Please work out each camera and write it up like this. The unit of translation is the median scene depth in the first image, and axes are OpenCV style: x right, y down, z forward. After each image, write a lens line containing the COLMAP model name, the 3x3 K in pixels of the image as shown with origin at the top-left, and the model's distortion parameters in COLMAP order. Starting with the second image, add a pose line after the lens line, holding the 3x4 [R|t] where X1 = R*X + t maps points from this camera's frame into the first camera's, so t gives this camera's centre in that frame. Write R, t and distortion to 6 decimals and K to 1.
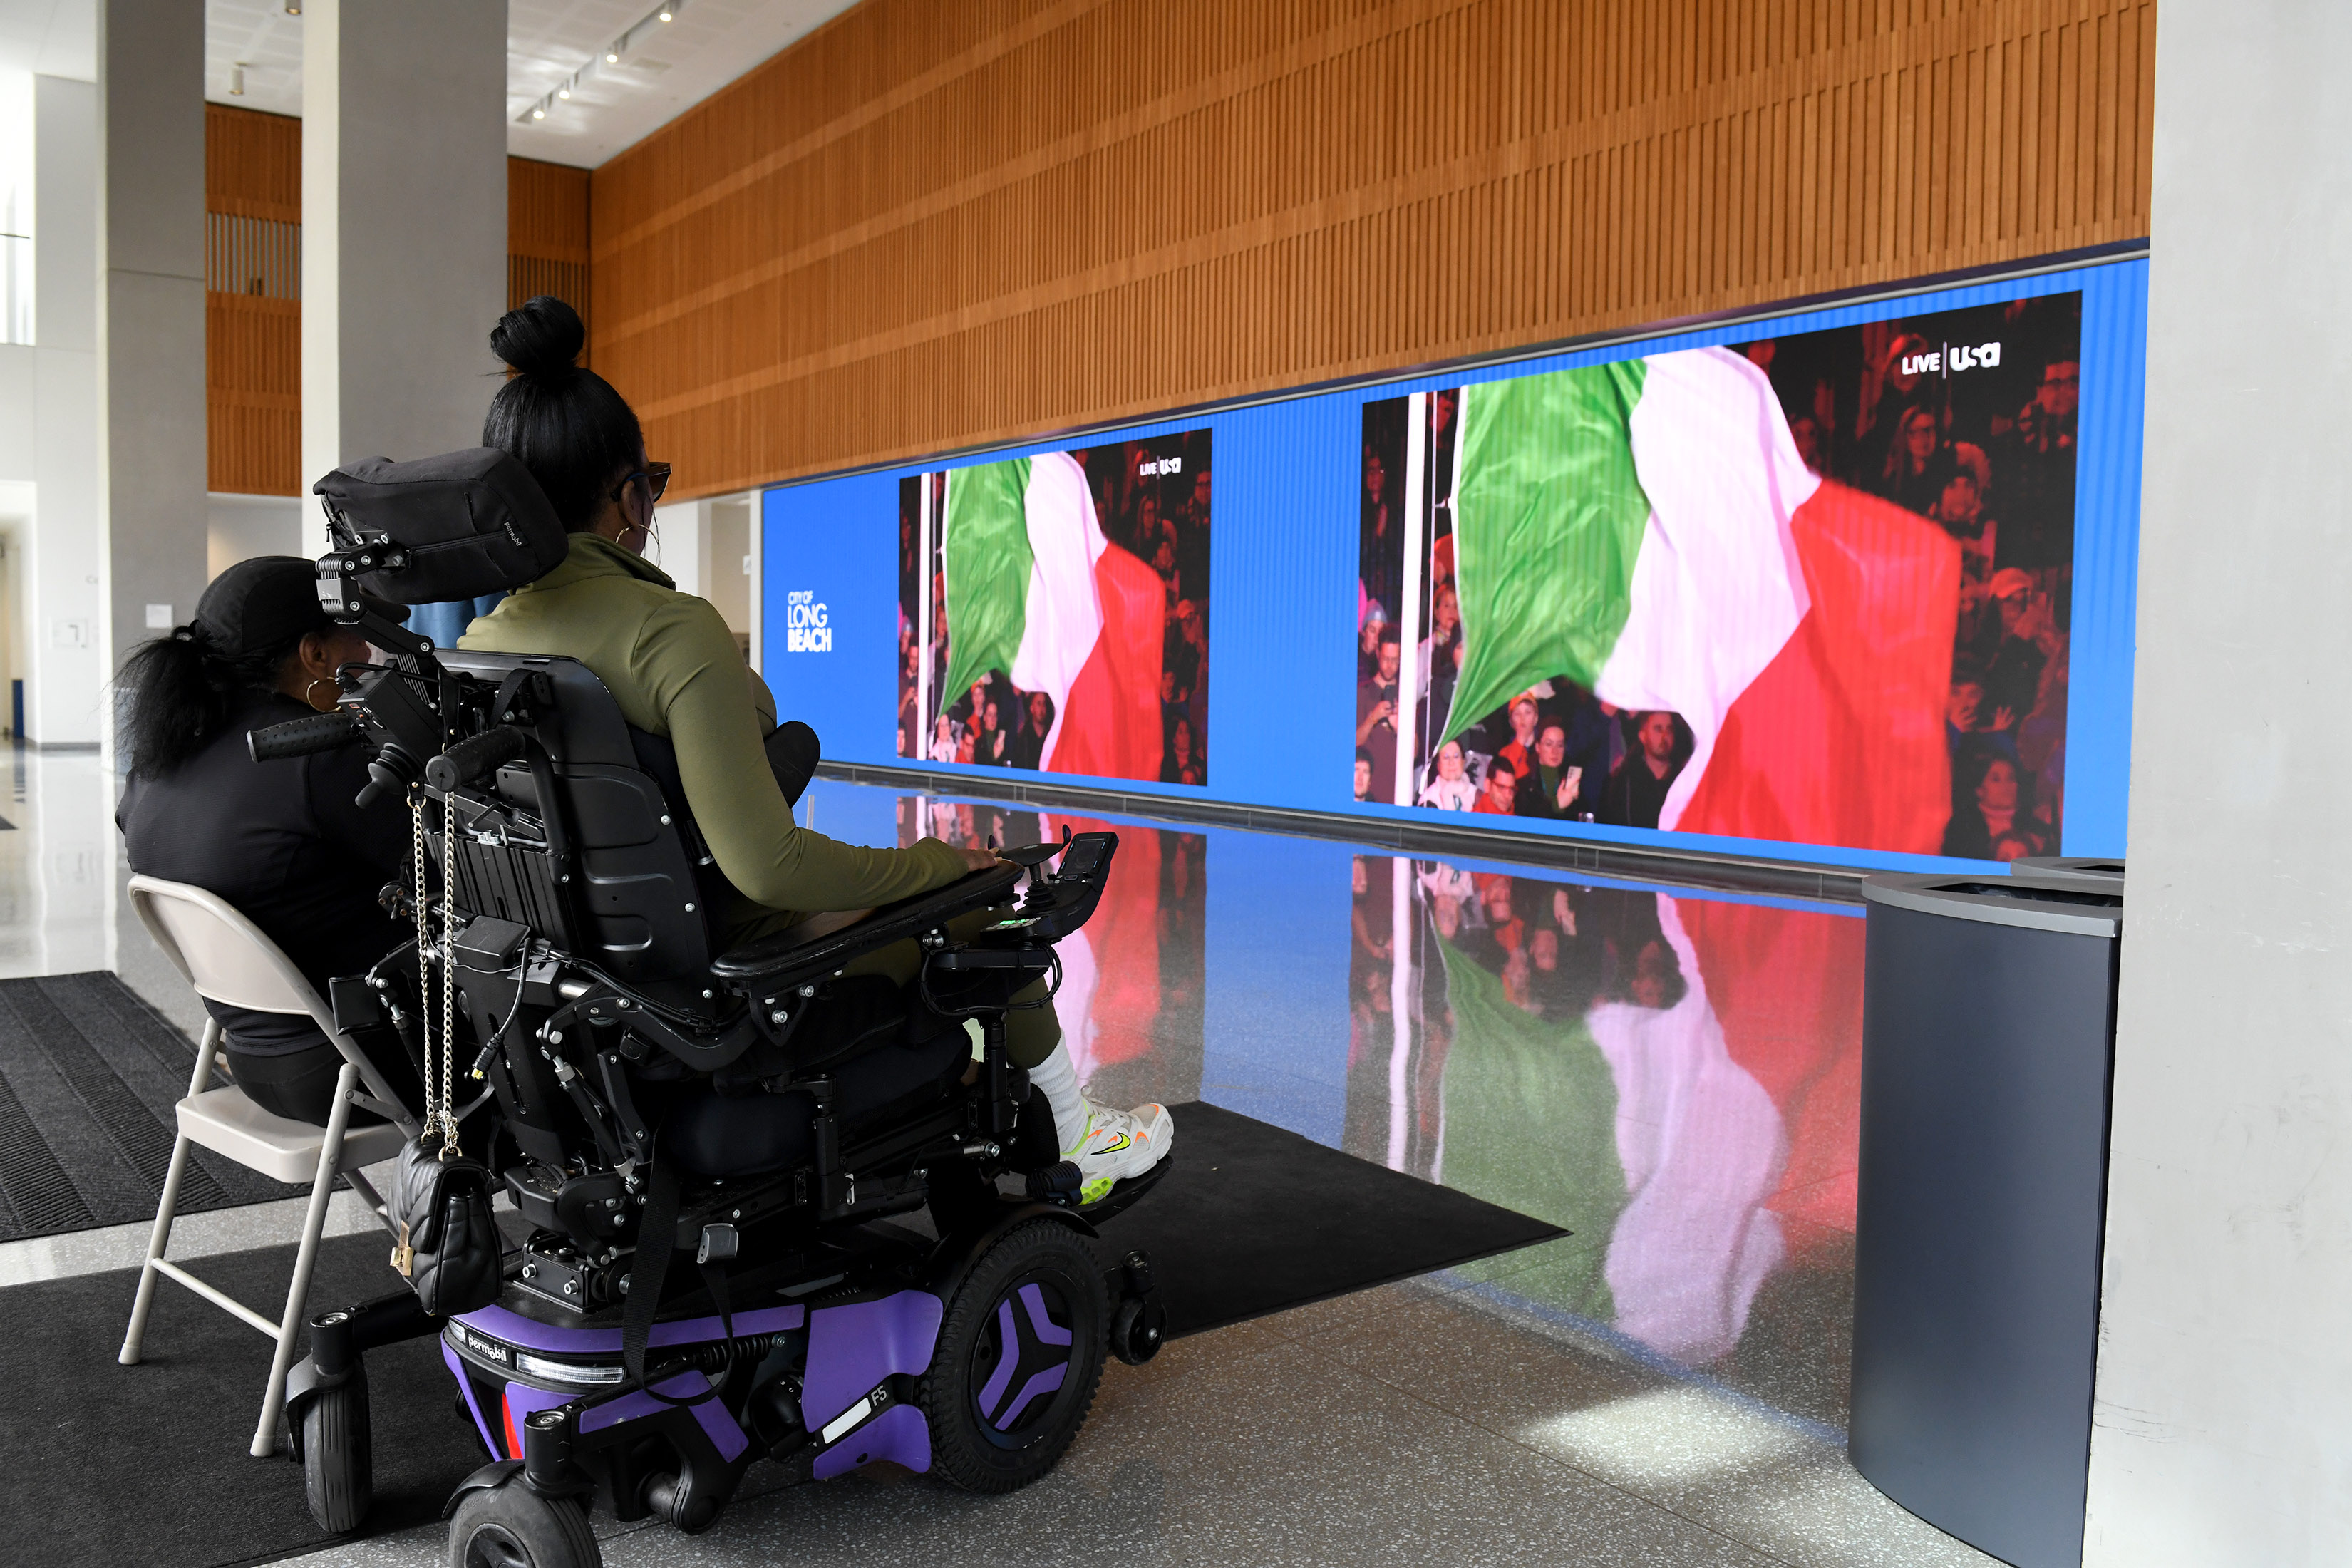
lens RADIAL K [[1823.1, 0, 1175.6], [0, 1823.1, 792.8], [0, 0, 1]] dist [-0.042579, -0.004418]
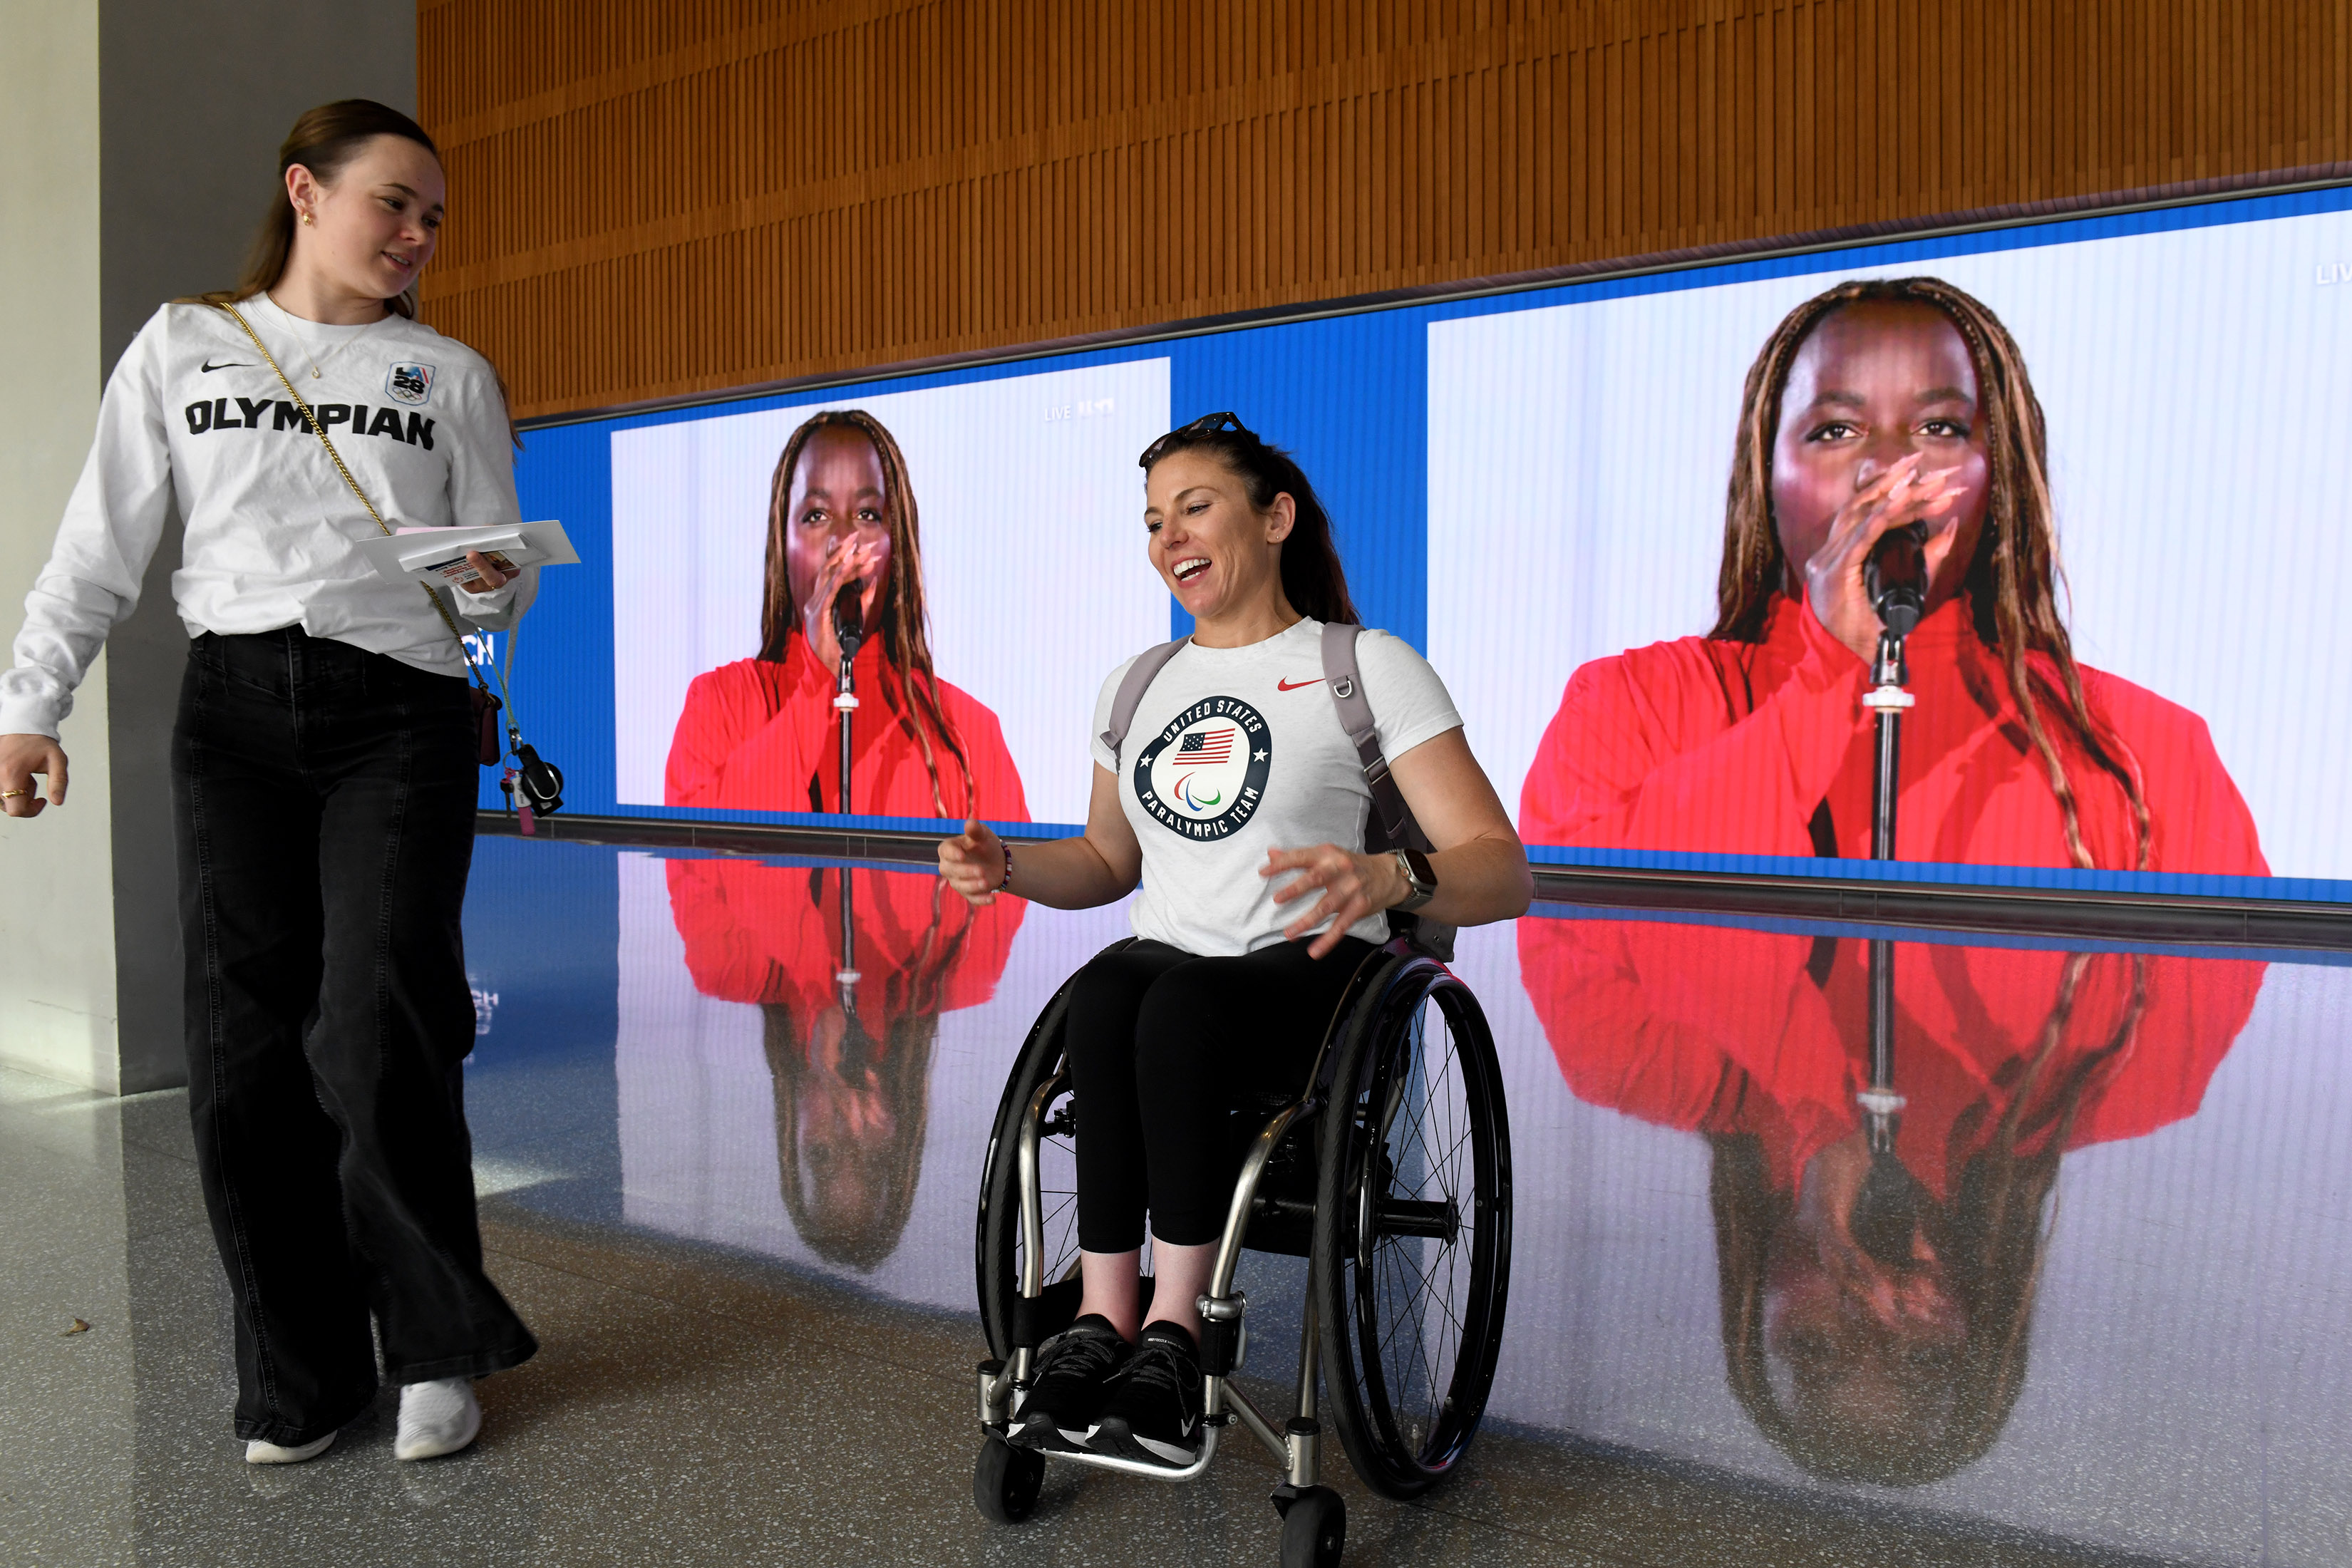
lens RADIAL K [[1751.7, 0, 1176.4], [0, 1751.7, 771.6], [0, 0, 1]] dist [-0.047691, -0.001785]
pose [[0.940295, -0.041321, 0.337844, -0.197483], [0.045248, 0.998969, -0.003755, -0.020566], [-0.337340, 0.018817, 0.941195, 0.267091]]
